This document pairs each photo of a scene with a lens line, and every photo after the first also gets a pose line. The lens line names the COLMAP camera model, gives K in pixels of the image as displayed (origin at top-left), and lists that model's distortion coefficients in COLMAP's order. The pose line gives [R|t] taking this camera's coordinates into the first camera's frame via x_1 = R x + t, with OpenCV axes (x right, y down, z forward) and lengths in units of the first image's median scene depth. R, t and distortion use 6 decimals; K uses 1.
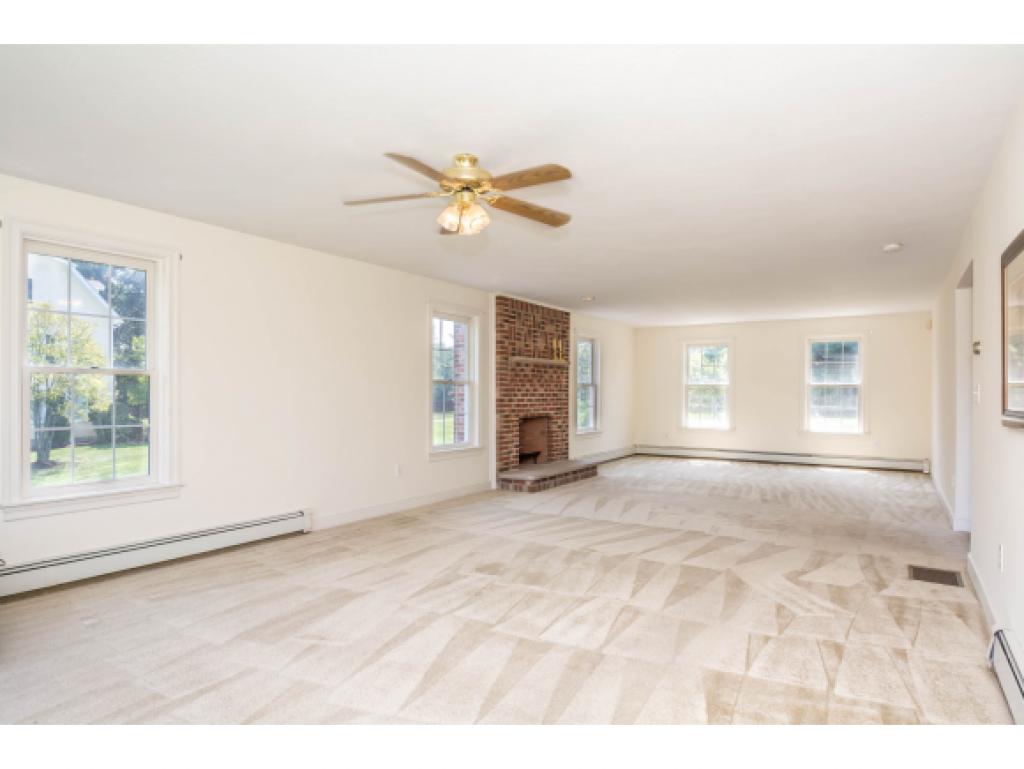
lens RADIAL K [[584.8, 0, 513.1], [0, 584.8, 391.0], [0, 0, 1]] dist [-0.003105, -0.000502]
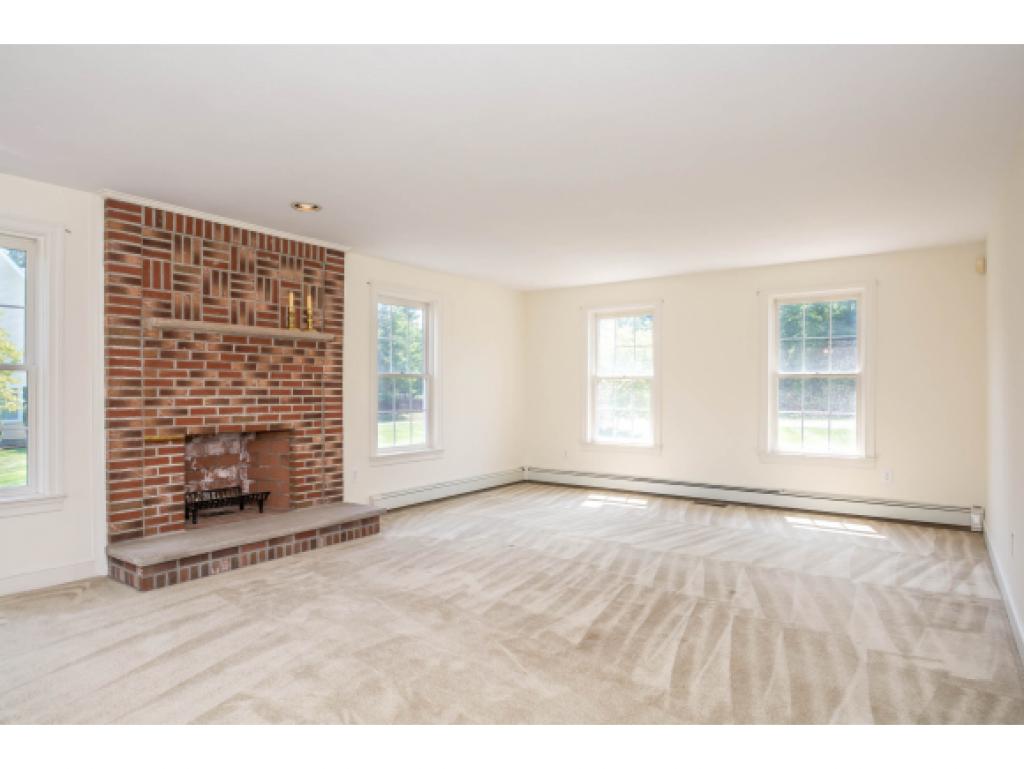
lens RADIAL K [[584.8, 0, 513.1], [0, 584.8, 391.0], [0, 0, 1]] dist [-0.003105, -0.000502]
pose [[0.998567, 0.001355, -0.053491, 0.315724], [-0.000966, 0.999973, 0.007296, 0.001333], [0.053500, -0.007234, 0.998542, 0.450190]]
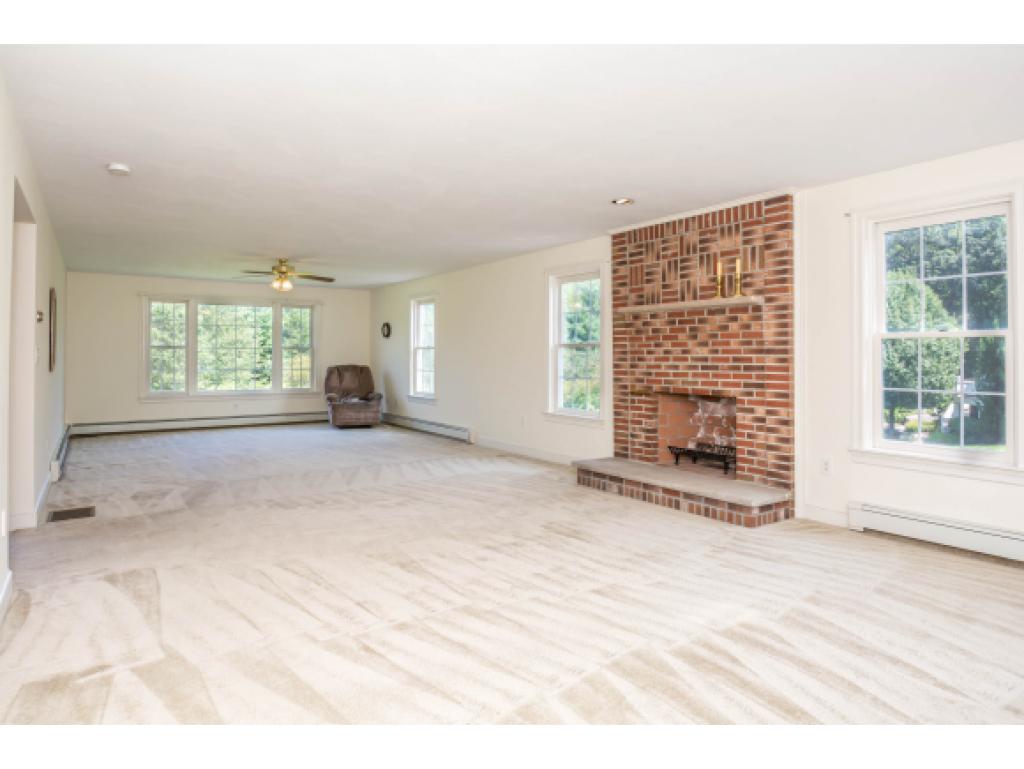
lens RADIAL K [[572.2, 0, 512.8], [0, 572.2, 352.1], [0, 0, 1]] dist [-0.002540, -0.000376]
pose [[-0.336552, -0.011274, -0.941597, 0.669172], [0.001415, 0.999921, -0.012479, 0.006190], [0.941664, -0.005532, -0.336509, 1.001652]]
